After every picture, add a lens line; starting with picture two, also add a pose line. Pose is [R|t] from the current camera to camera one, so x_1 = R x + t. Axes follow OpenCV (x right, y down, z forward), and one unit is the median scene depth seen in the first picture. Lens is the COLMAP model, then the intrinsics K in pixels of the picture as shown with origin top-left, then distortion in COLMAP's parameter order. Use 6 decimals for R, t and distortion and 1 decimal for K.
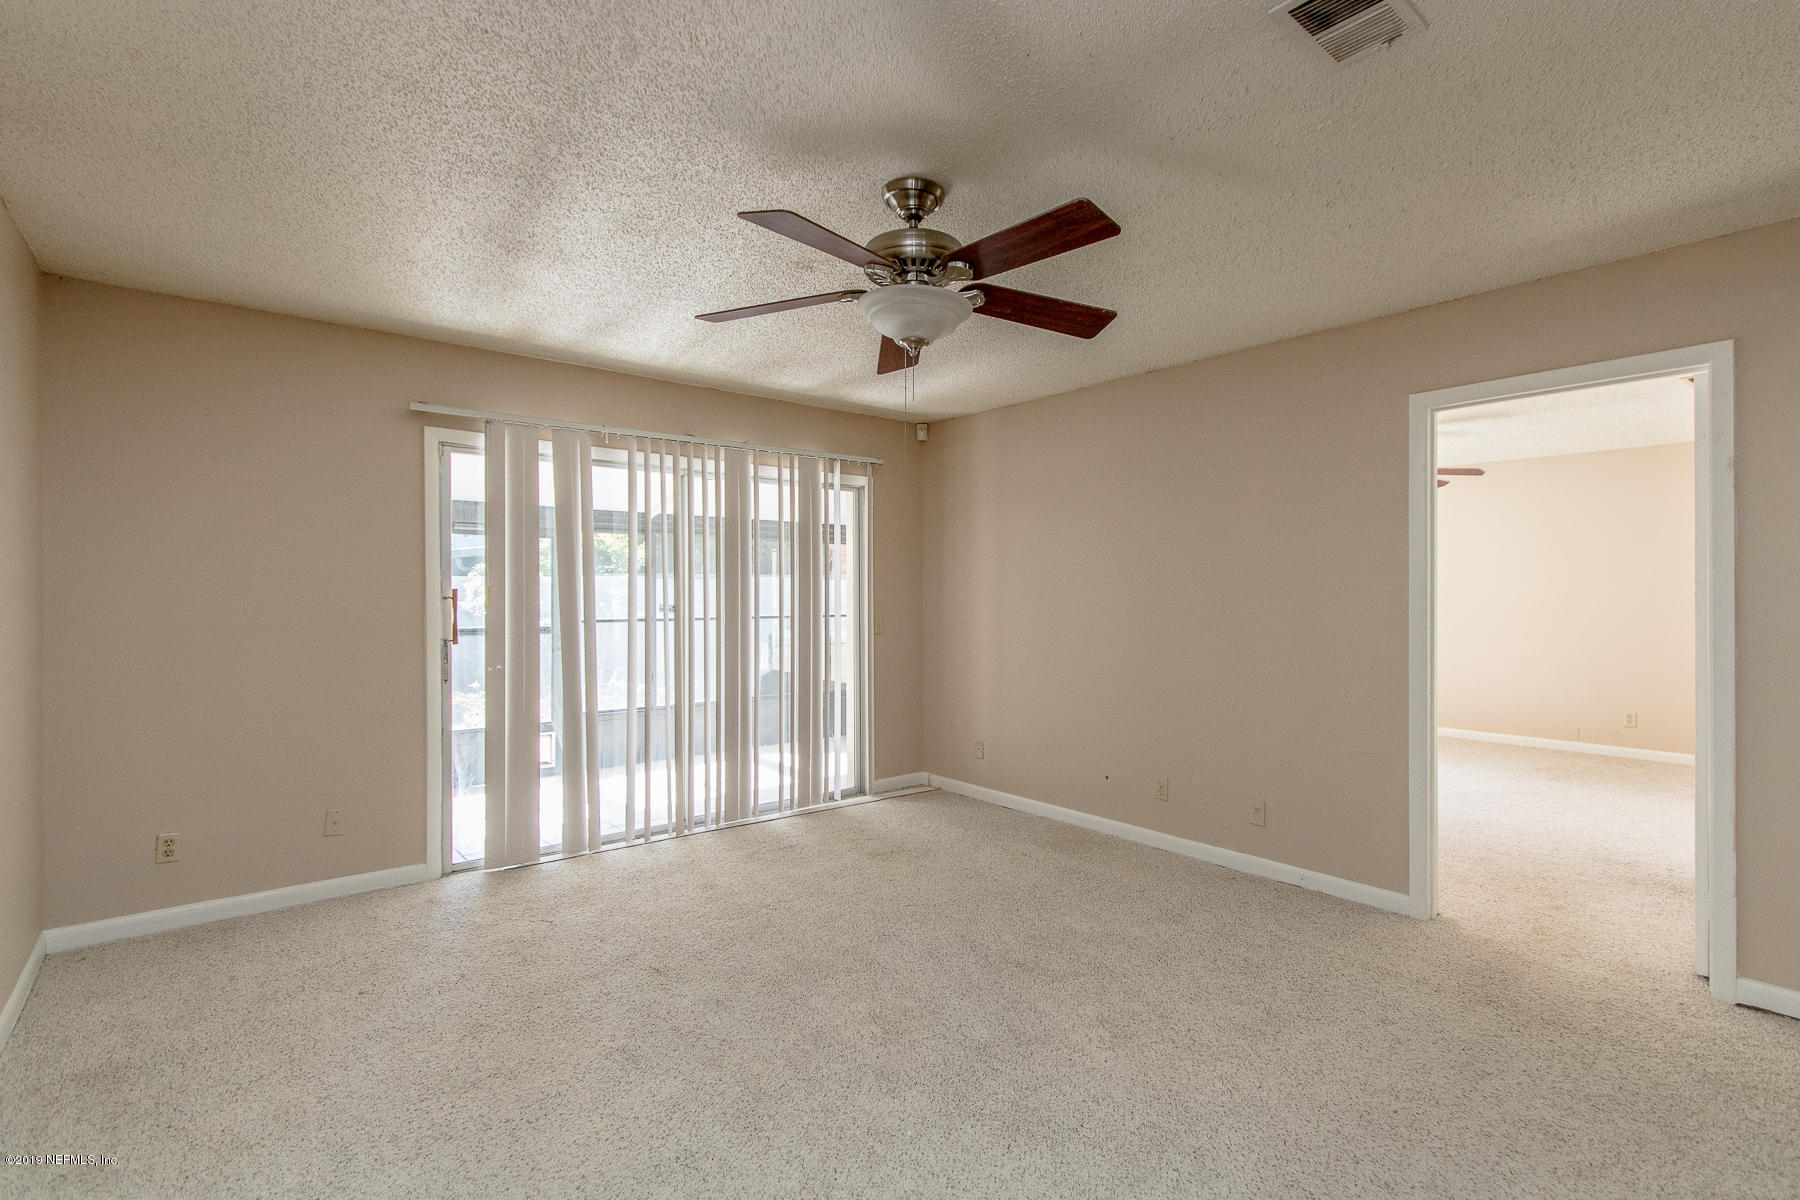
lens RADIAL K [[844.5, 0, 900.0], [0, 844.5, 600.0], [0, 0, 1]] dist [0.000755, 0.000241]
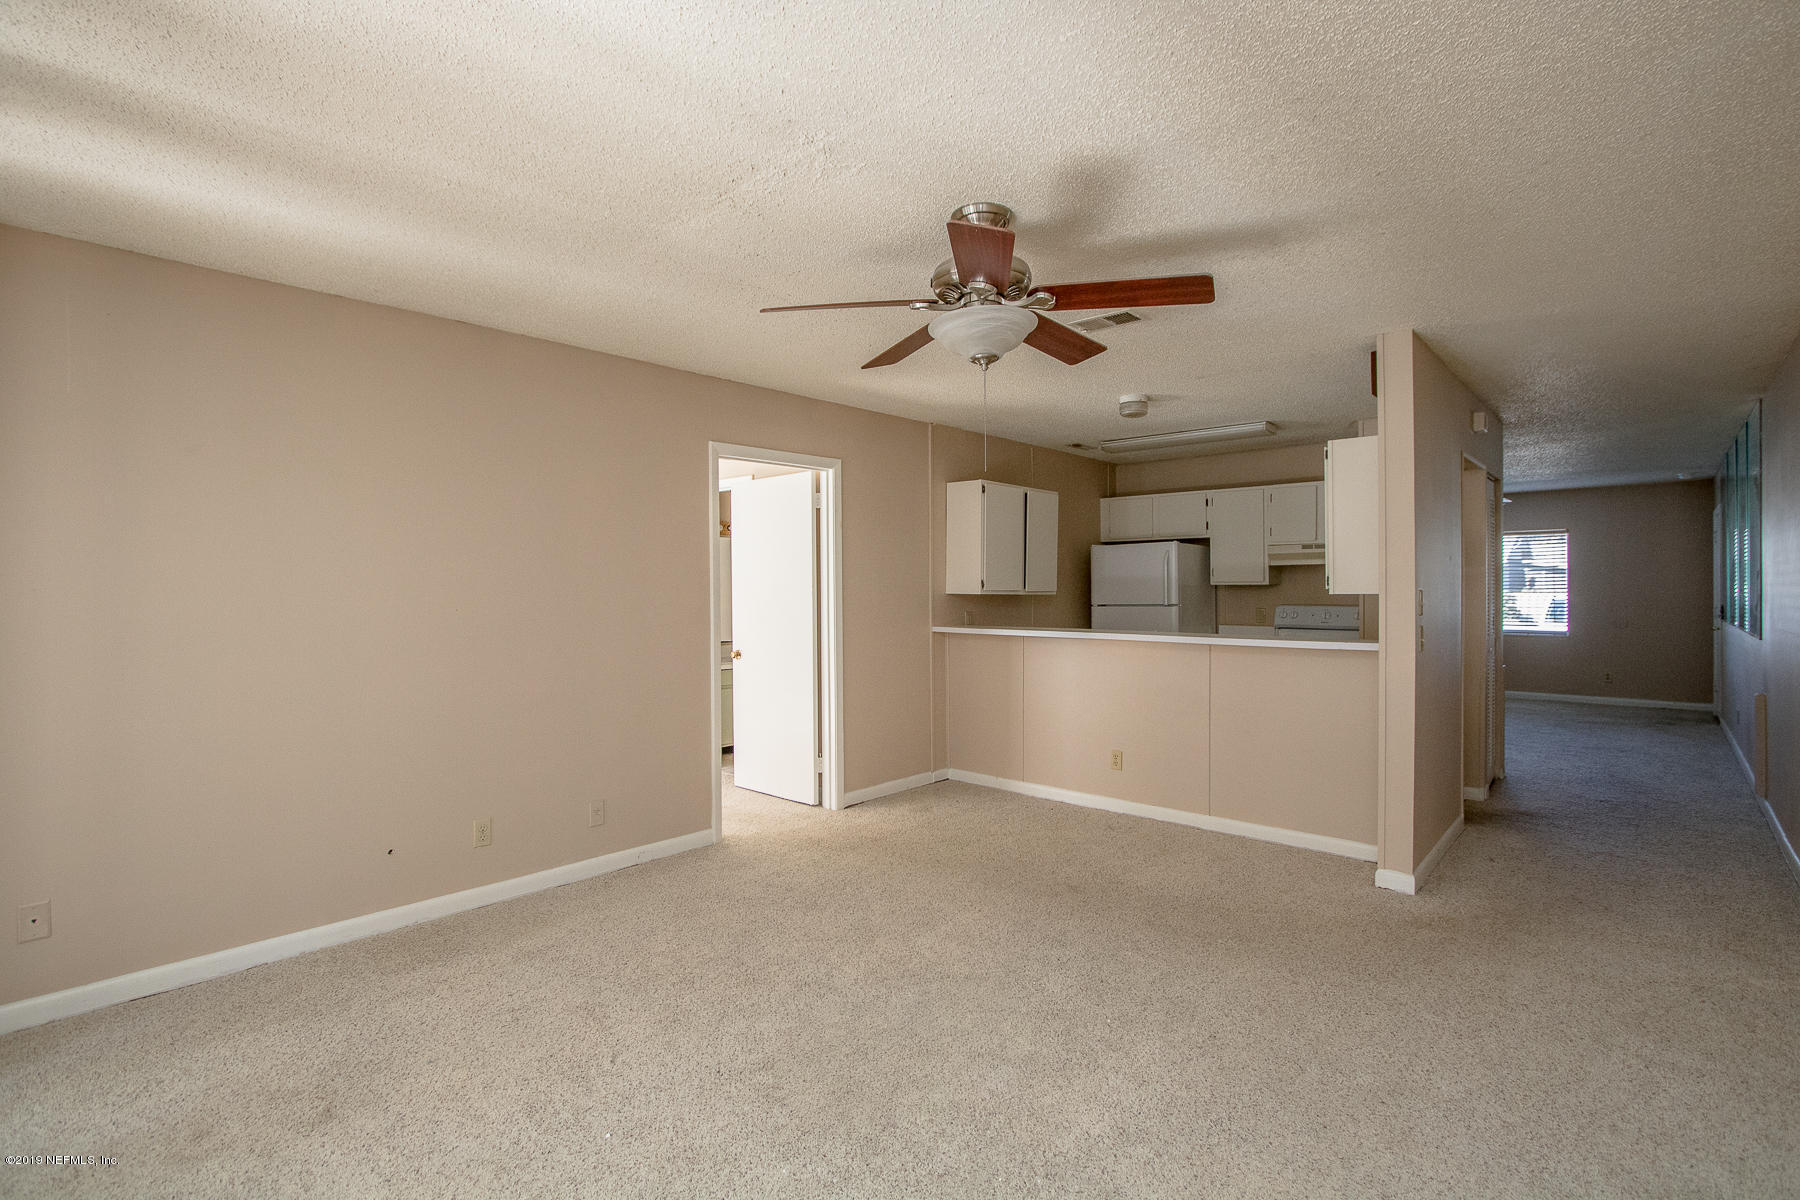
lens RADIAL K [[814.7, 0, 943.0], [0, 814.7, 597.5], [0, 0, 1]] dist [-0.001858, -0.000111]
pose [[-0.175127, -0.010148, 0.984494, -0.682767], [0.006516, 0.999913, 0.011467, -0.014932], [-0.984524, 0.008424, -0.175046, 0.866384]]
